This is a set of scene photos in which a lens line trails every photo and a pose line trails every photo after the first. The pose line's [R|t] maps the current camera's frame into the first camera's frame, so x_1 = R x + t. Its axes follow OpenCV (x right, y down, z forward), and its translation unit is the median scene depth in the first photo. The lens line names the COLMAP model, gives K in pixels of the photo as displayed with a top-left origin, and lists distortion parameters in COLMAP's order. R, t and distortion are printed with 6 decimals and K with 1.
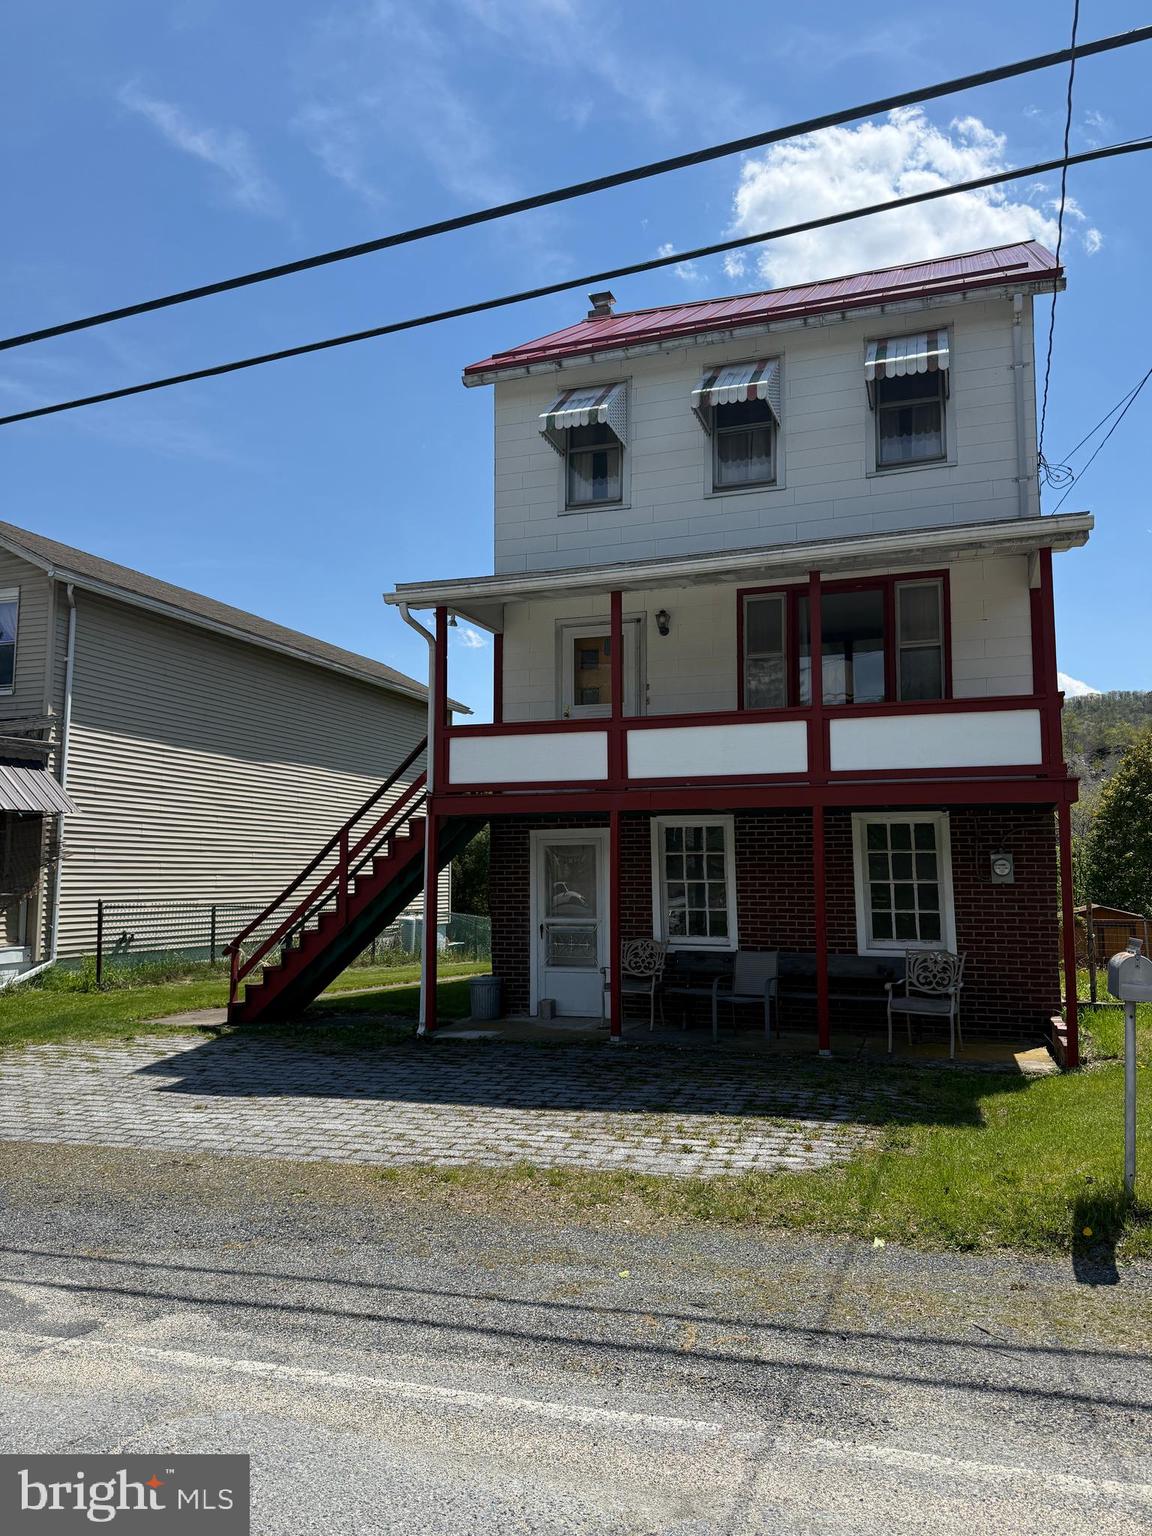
lens RADIAL K [[1067.1, 0, 576.0], [0, 1067.1, 768.0], [0, 0, 1]] dist [0.063001, -0.095845]
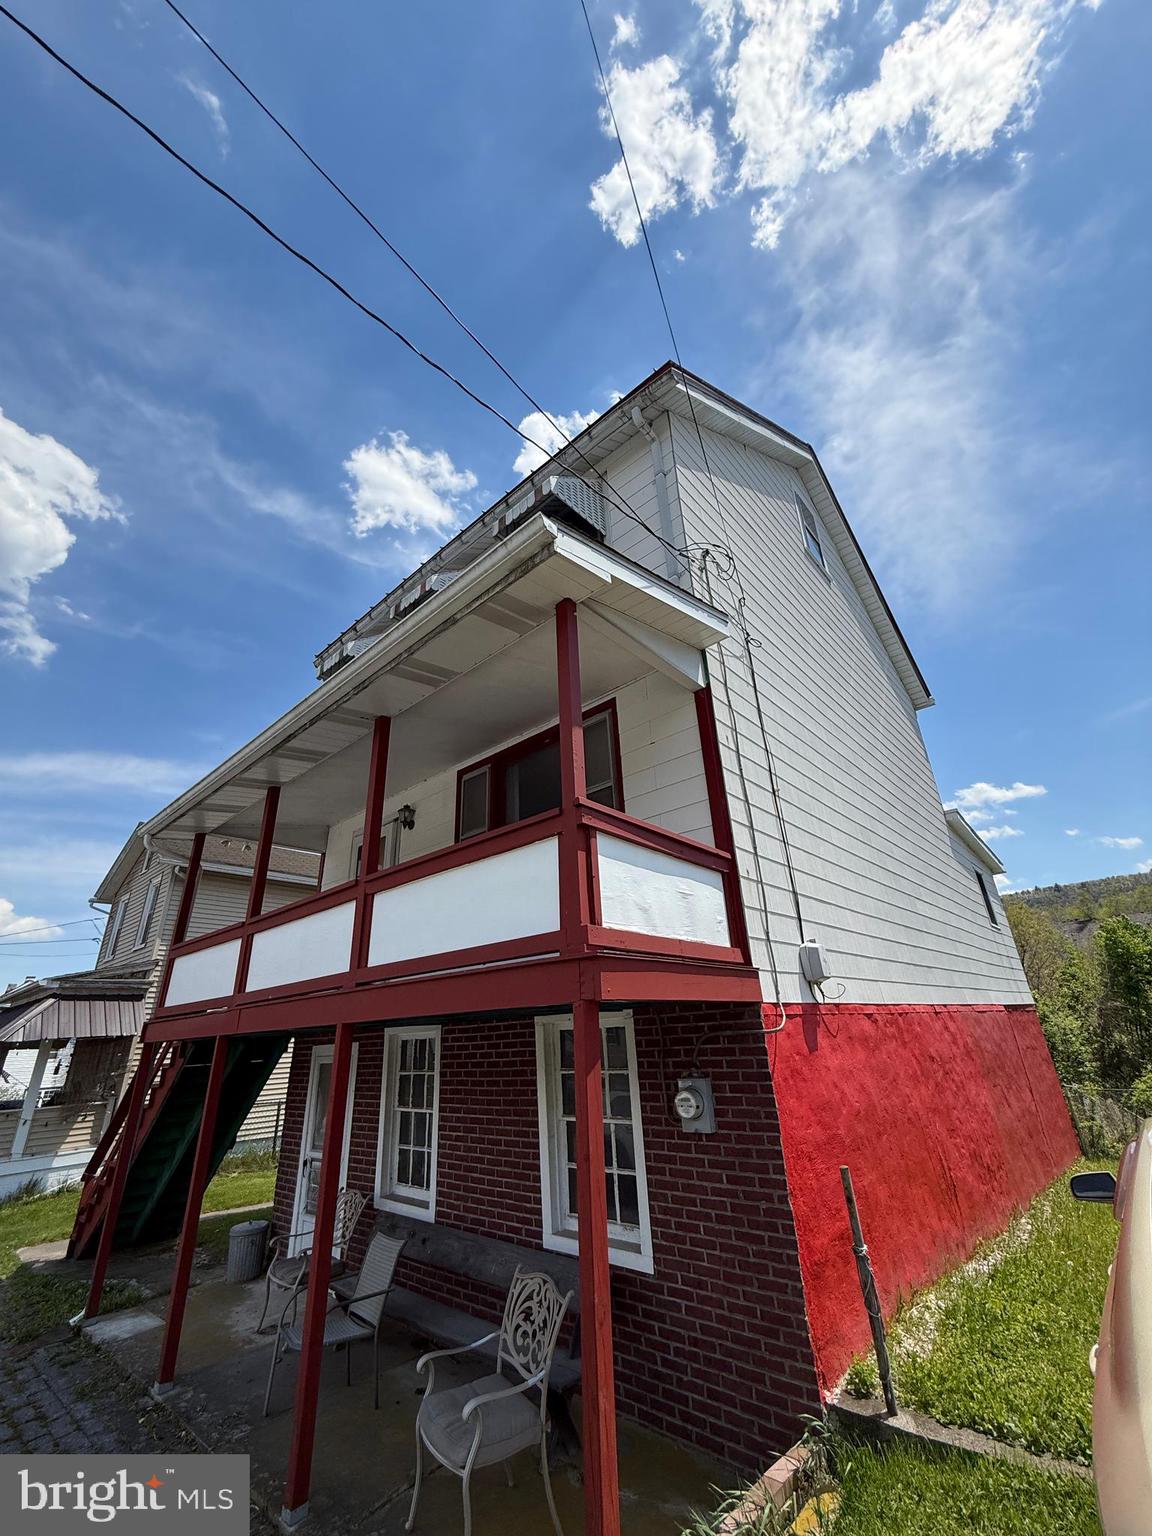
lens RADIAL K [[619.5, 0, 576.0], [0, 619.5, 768.0], [0, 0, 1]] dist [0.017440, 0.000024]
pose [[0.924812, -0.185123, -0.332345, 0.477754], [0.078520, 0.947689, -0.309386, 0.014058], [0.372234, 0.260028, 0.890970, 0.586523]]
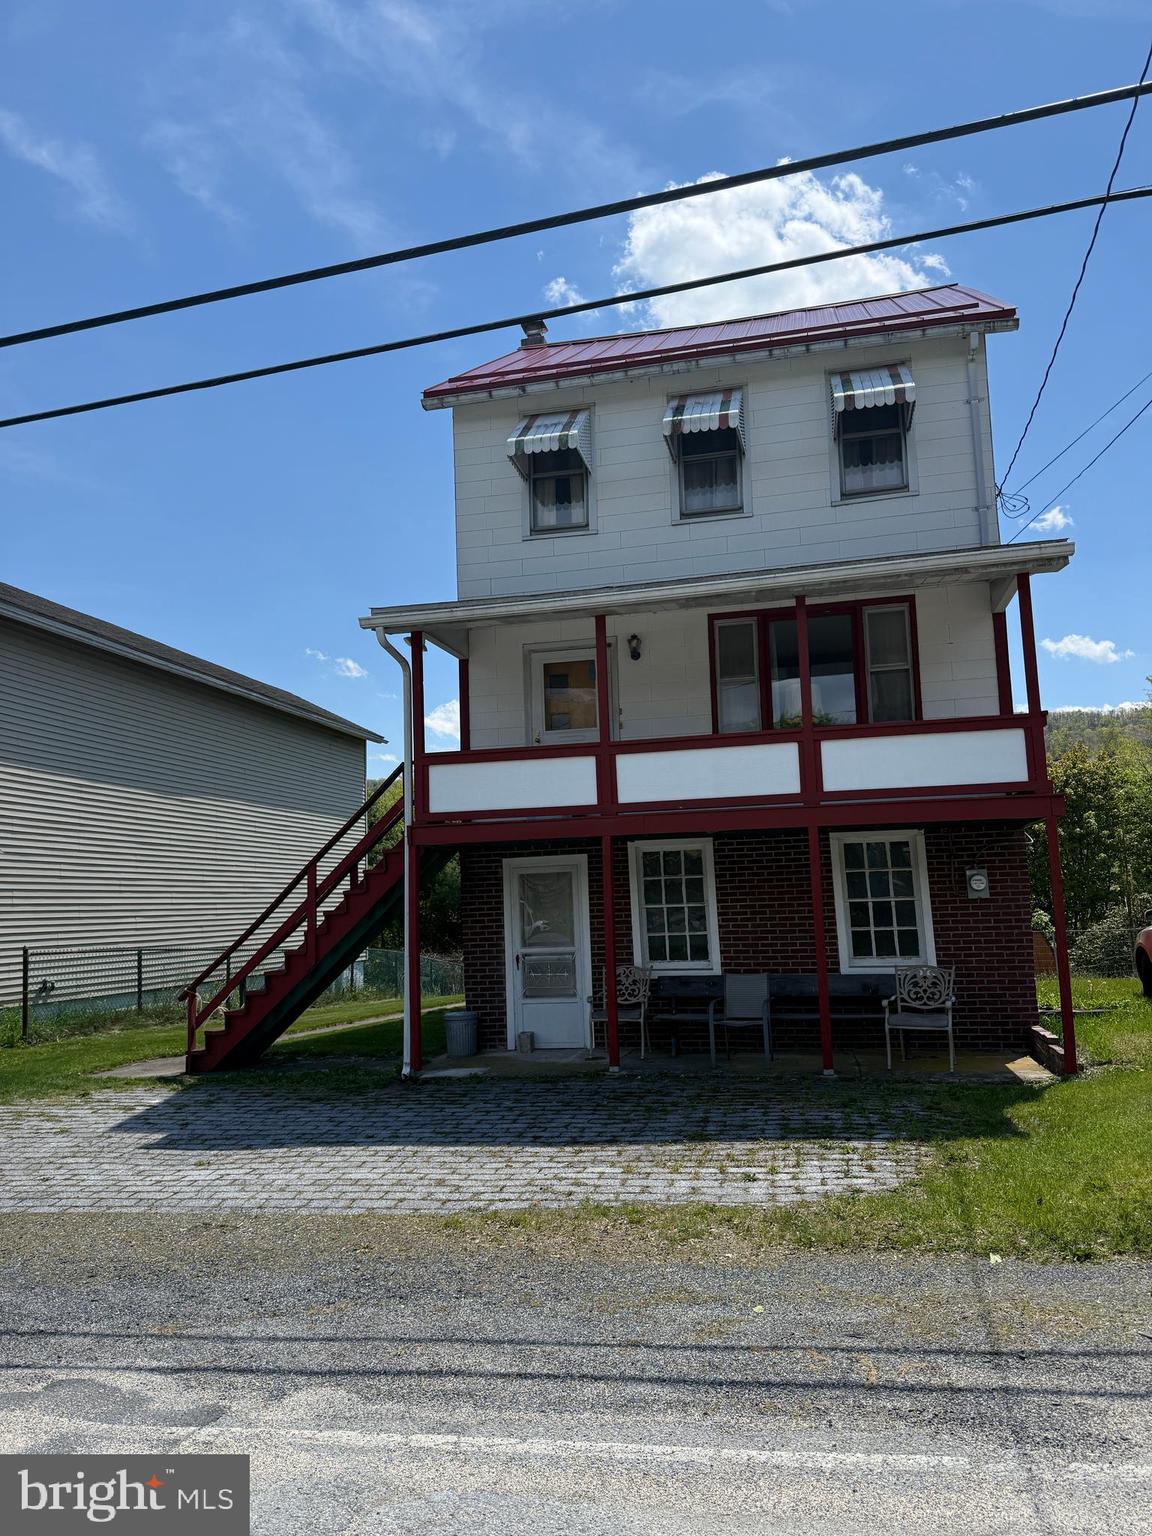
lens RADIAL K [[1067.1, 0, 576.0], [0, 1067.1, 768.0], [0, 0, 1]] dist [0.063001, -0.095845]
pose [[0.993103, -0.016543, 0.116072, -0.100871], [0.019721, 0.999460, -0.026291, 0.002244], [-0.115574, 0.028399, 0.992893, 0.019282]]
